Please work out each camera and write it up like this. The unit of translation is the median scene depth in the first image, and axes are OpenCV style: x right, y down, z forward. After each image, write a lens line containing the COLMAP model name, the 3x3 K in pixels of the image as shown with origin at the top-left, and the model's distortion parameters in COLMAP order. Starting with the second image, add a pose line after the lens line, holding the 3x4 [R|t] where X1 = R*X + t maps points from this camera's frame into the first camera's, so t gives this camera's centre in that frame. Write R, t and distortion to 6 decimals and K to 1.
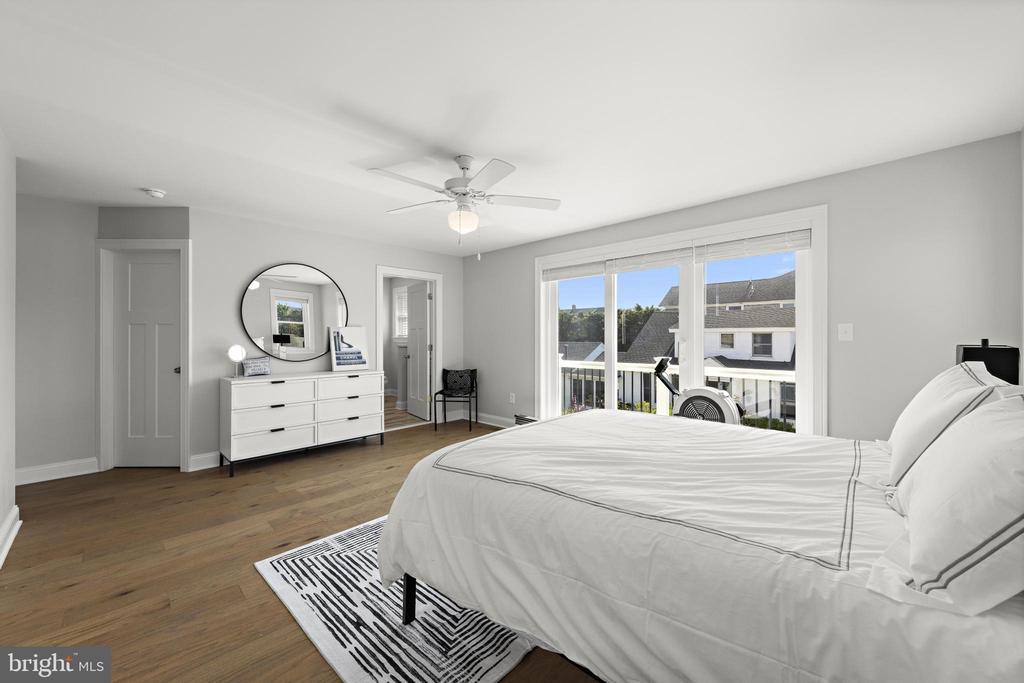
lens RADIAL K [[388.4, 0, 516.5], [0, 388.4, 335.3], [0, 0, 1]] dist [-0.002660, -0.000401]
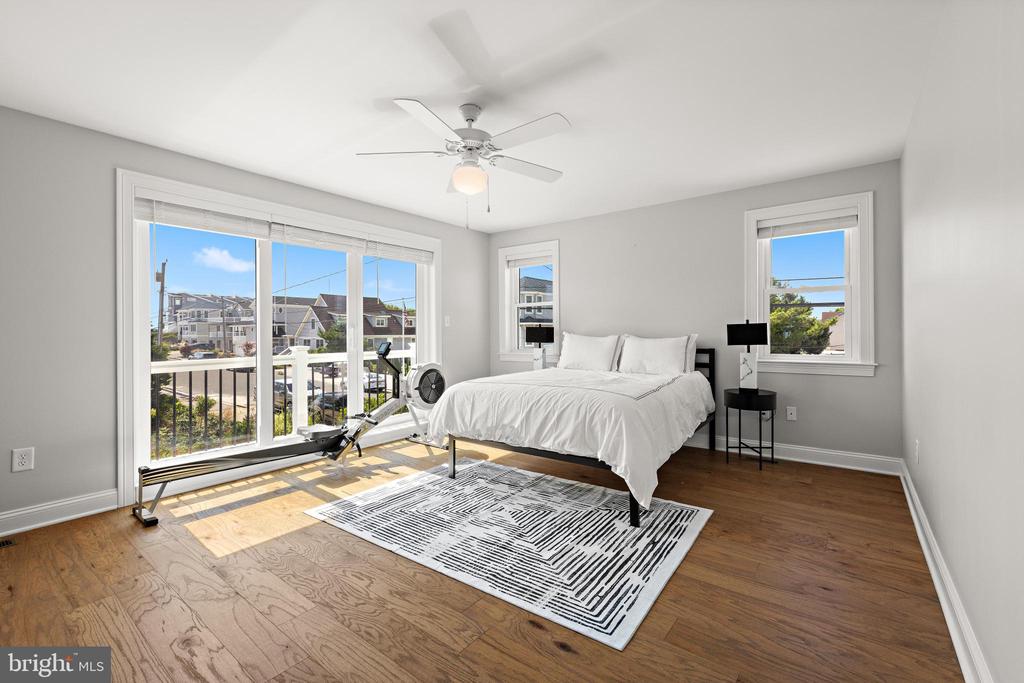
lens RADIAL K [[436.3, 0, 513.7], [0, 436.3, 338.2], [0, 0, 1]] dist [0.004764, 0.000311]
pose [[-0.096556, -0.009642, 0.995281, -1.457443], [0.002721, 0.999947, 0.009951, 0.058379], [-0.995324, 0.003669, -0.096525, 1.311761]]
